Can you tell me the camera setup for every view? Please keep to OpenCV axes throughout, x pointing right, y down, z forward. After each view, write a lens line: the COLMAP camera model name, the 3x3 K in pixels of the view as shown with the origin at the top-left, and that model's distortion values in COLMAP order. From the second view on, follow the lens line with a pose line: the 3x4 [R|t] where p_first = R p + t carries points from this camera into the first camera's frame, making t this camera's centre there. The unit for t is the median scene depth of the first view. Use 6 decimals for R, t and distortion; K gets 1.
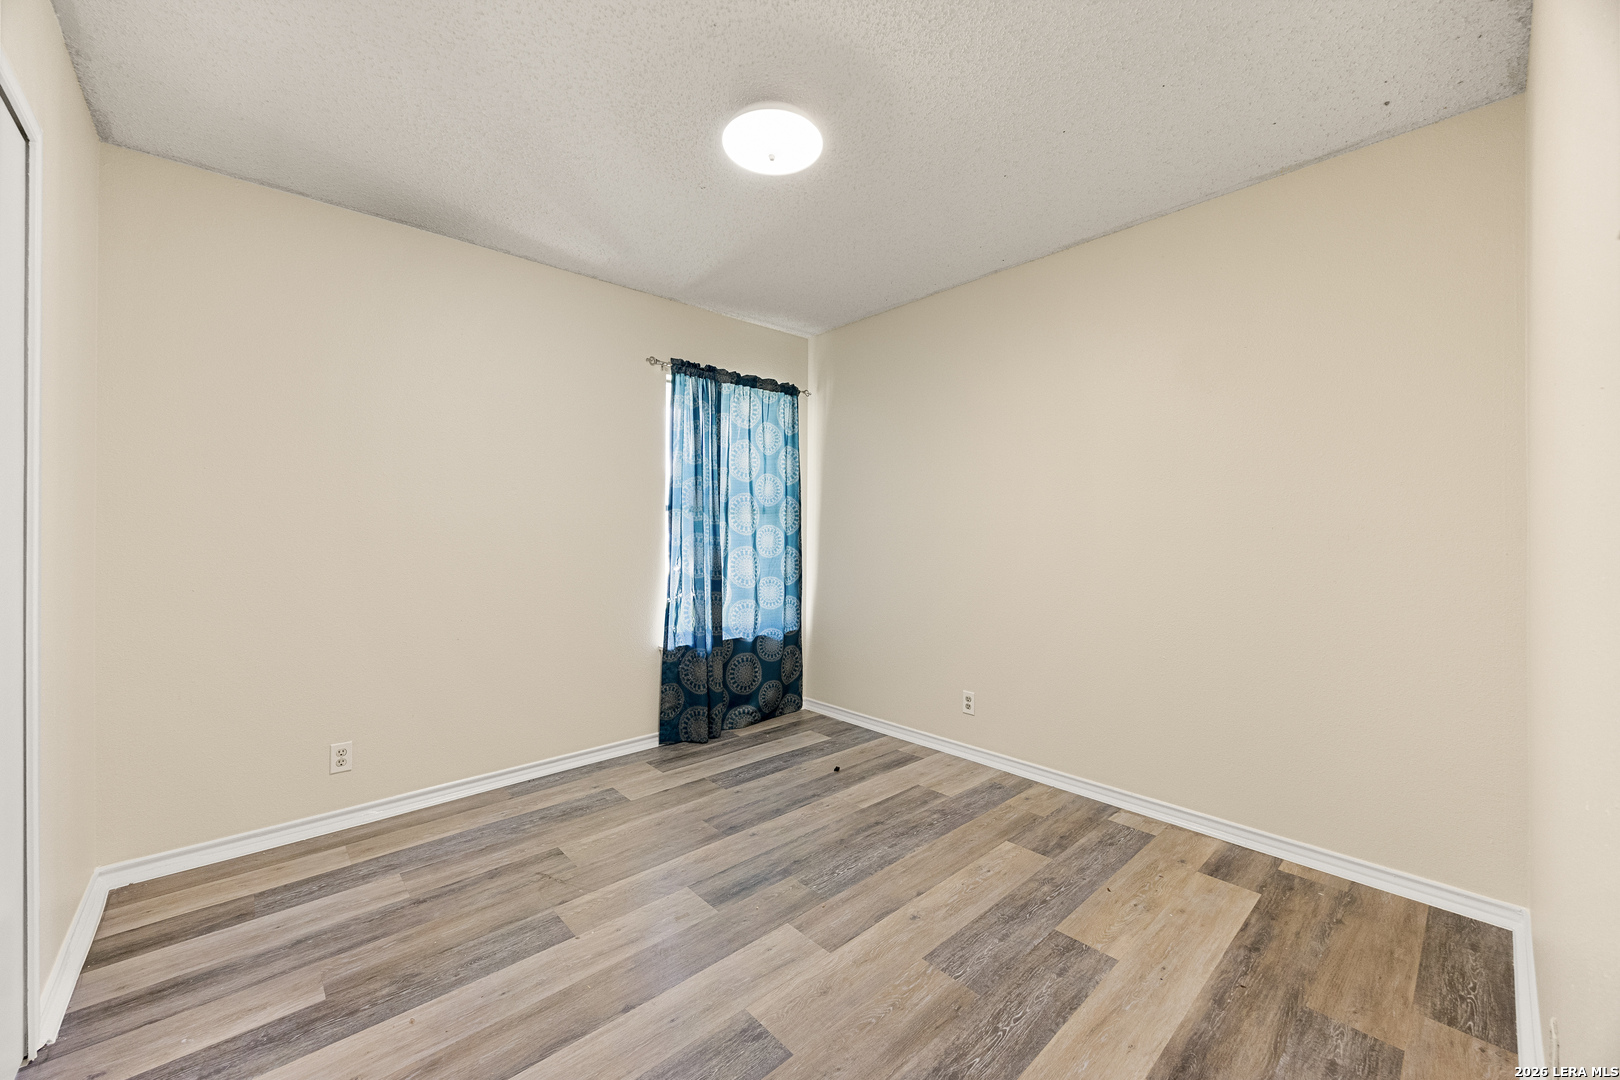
lens RADIAL K [[622.0, 0, 807.8], [0, 622.0, 541.0], [0, 0, 1]] dist [-0.001047, -0.000111]
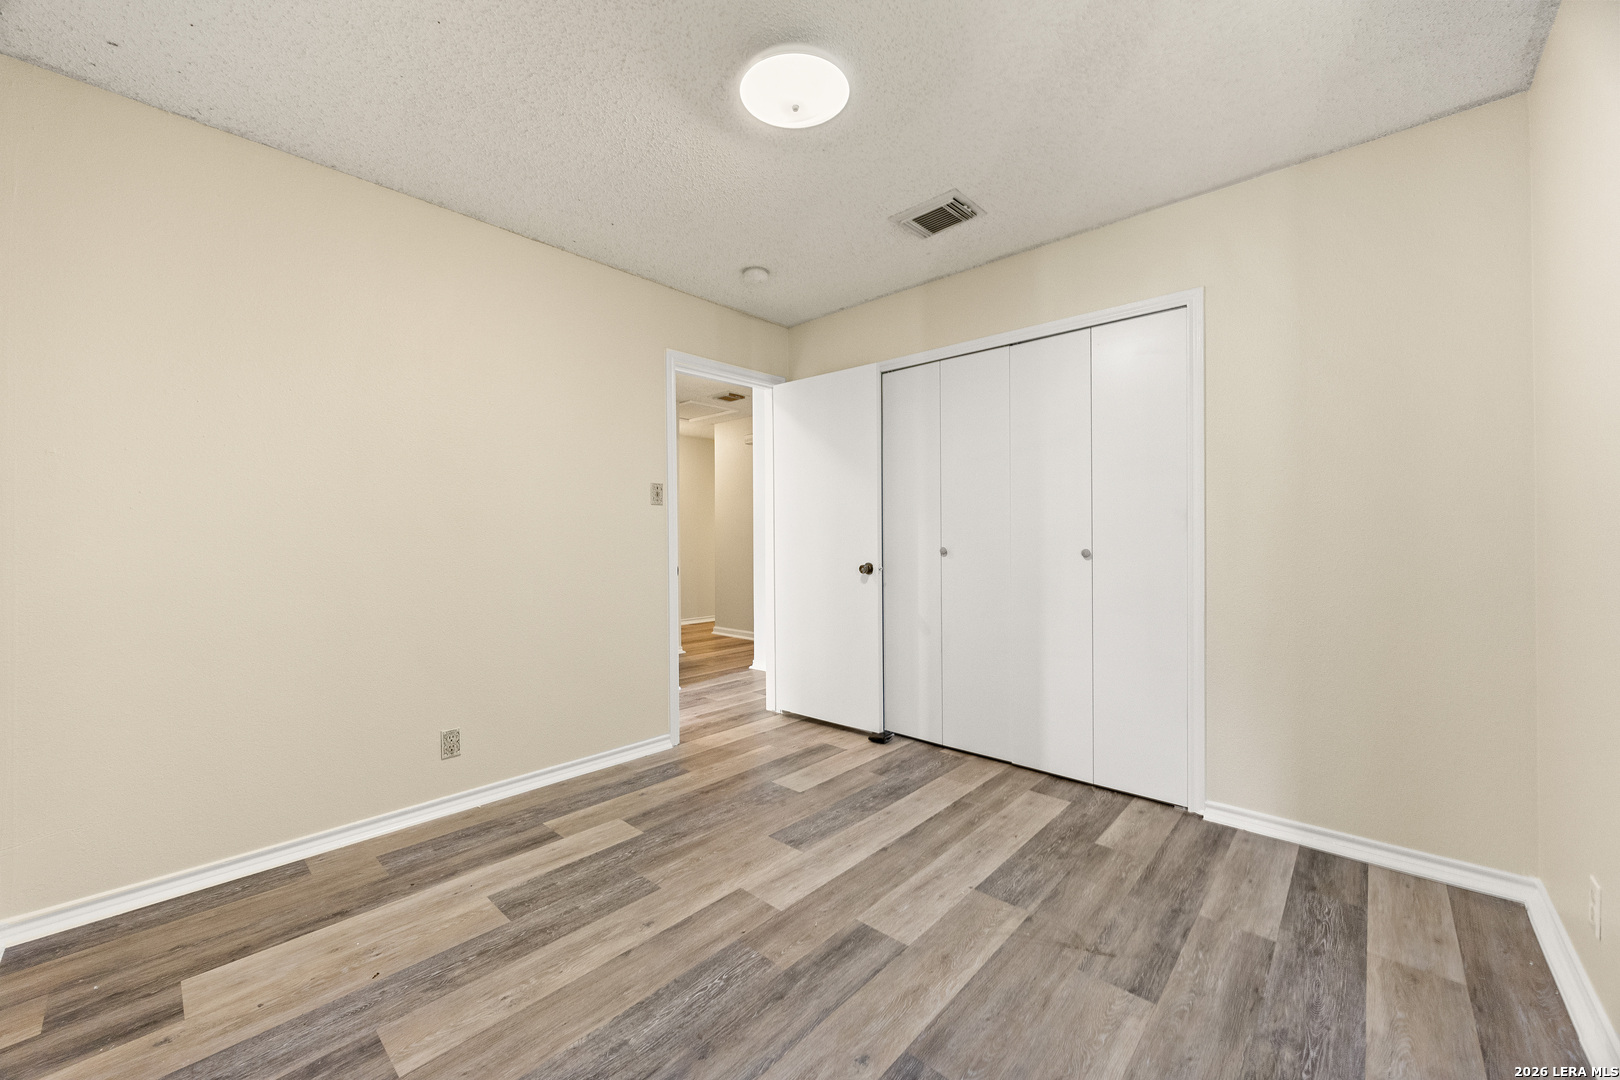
lens RADIAL K [[622.0, 0, 807.8], [0, 622.0, 541.0], [0, 0, 1]] dist [-0.001047, -0.000111]
pose [[-0.996110, 0.006933, -0.087848, 0.008420], [0.005366, 0.999823, 0.018060, 0.003869], [0.087958, 0.017518, -0.995970, 1.942255]]
